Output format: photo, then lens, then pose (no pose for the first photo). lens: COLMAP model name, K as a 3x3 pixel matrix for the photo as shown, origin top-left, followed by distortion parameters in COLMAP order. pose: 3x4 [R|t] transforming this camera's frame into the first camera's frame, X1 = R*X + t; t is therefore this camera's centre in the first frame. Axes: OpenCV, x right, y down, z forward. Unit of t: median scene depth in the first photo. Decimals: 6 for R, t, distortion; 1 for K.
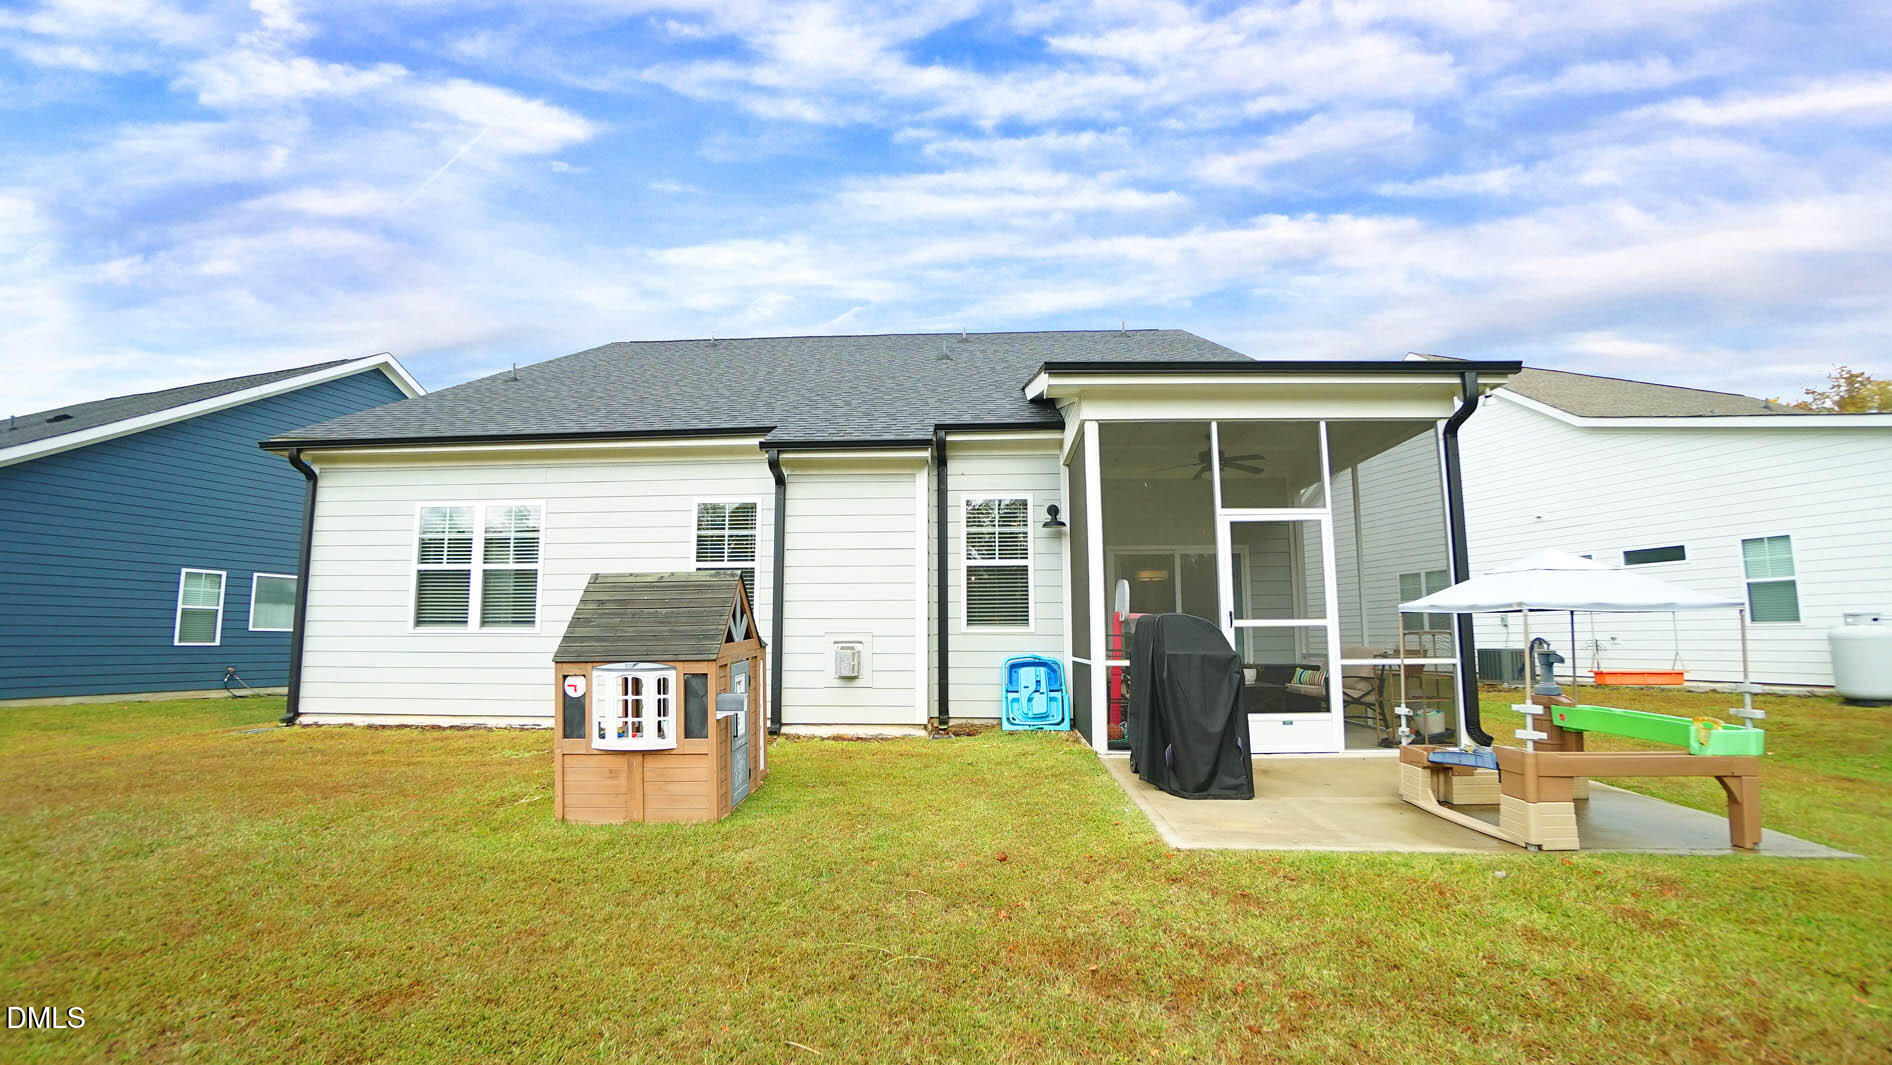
lens RADIAL K [[833.6, 0, 946.3], [0, 833.6, 537.4], [0, 0, 1]] dist [-0.038189, 0.004668]
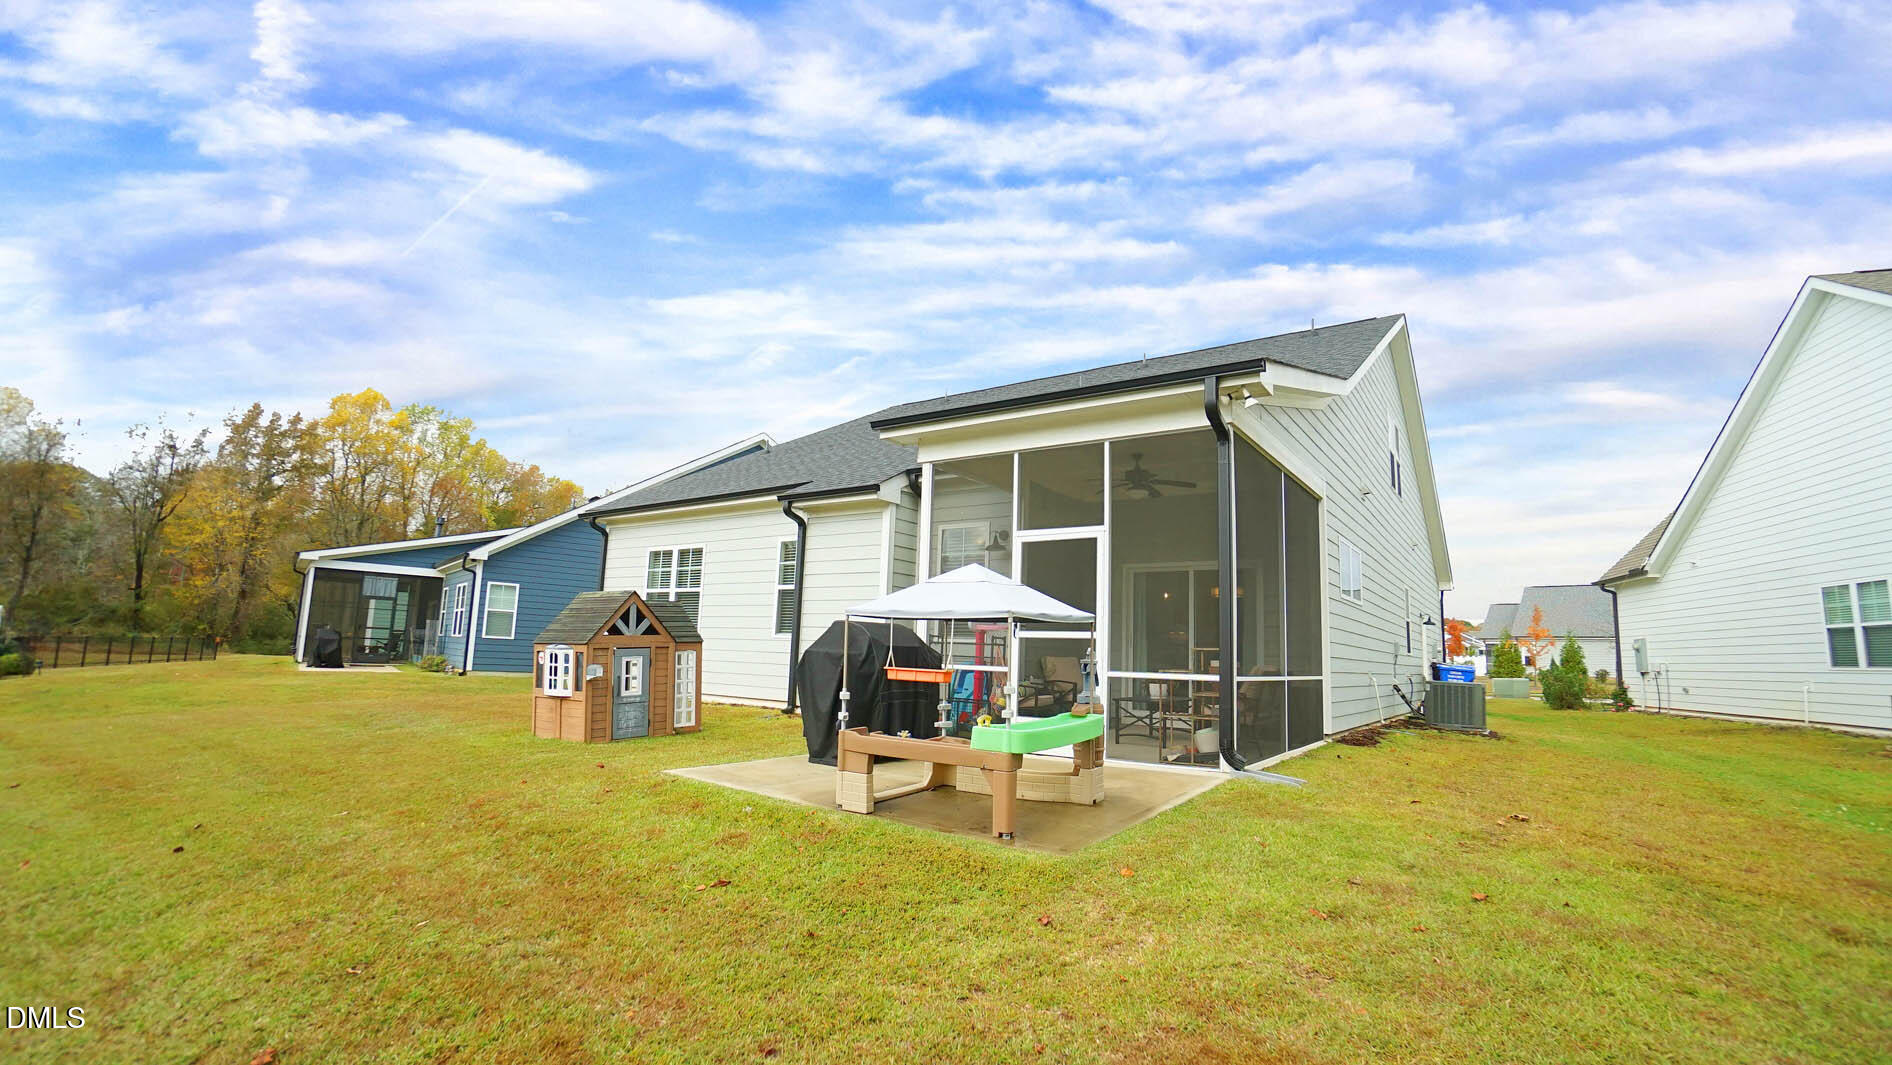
lens RADIAL K [[833.6, 0, 929.3], [0, 833.6, 529.5], [0, 0, 1]] dist [-0.038189, 0.004668]
pose [[0.829468, -0.049440, -0.556361, 0.853873], [0.029514, 0.998563, -0.044735, 0.009963], [0.557773, 0.020686, 0.829735, 0.009147]]
